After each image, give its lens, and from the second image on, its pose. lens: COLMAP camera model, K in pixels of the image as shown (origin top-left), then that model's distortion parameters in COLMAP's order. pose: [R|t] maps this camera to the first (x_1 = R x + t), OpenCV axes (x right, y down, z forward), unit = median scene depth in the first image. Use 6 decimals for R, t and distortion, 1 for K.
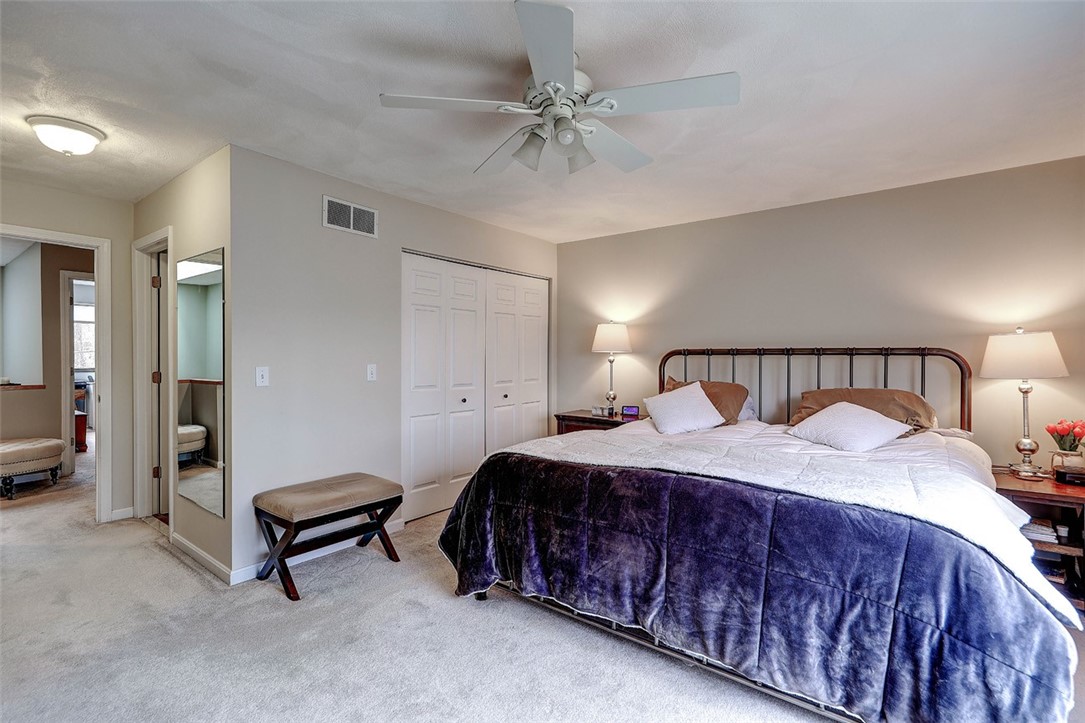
lens RADIAL K [[487.8, 0, 542.5], [0, 487.8, 361.5], [0, 0, 1]] dist [-0.000260, -0.000112]
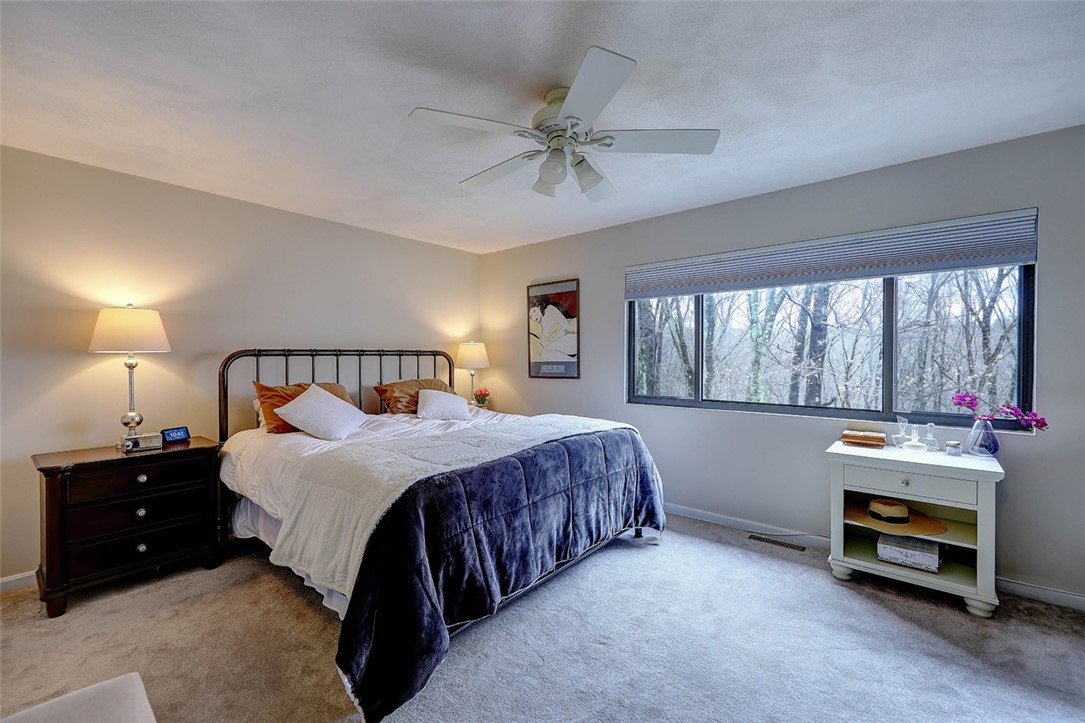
lens RADIAL K [[450.8, 0, 542.5], [0, 450.8, 361.5], [0, 0, 1]] dist [0.000352, 0.000034]
pose [[0.050268, -0.016142, 0.998605, -0.620049], [0.016559, 0.999745, 0.015327, -0.010063], [-0.998598, 0.015766, 0.050523, 0.597490]]
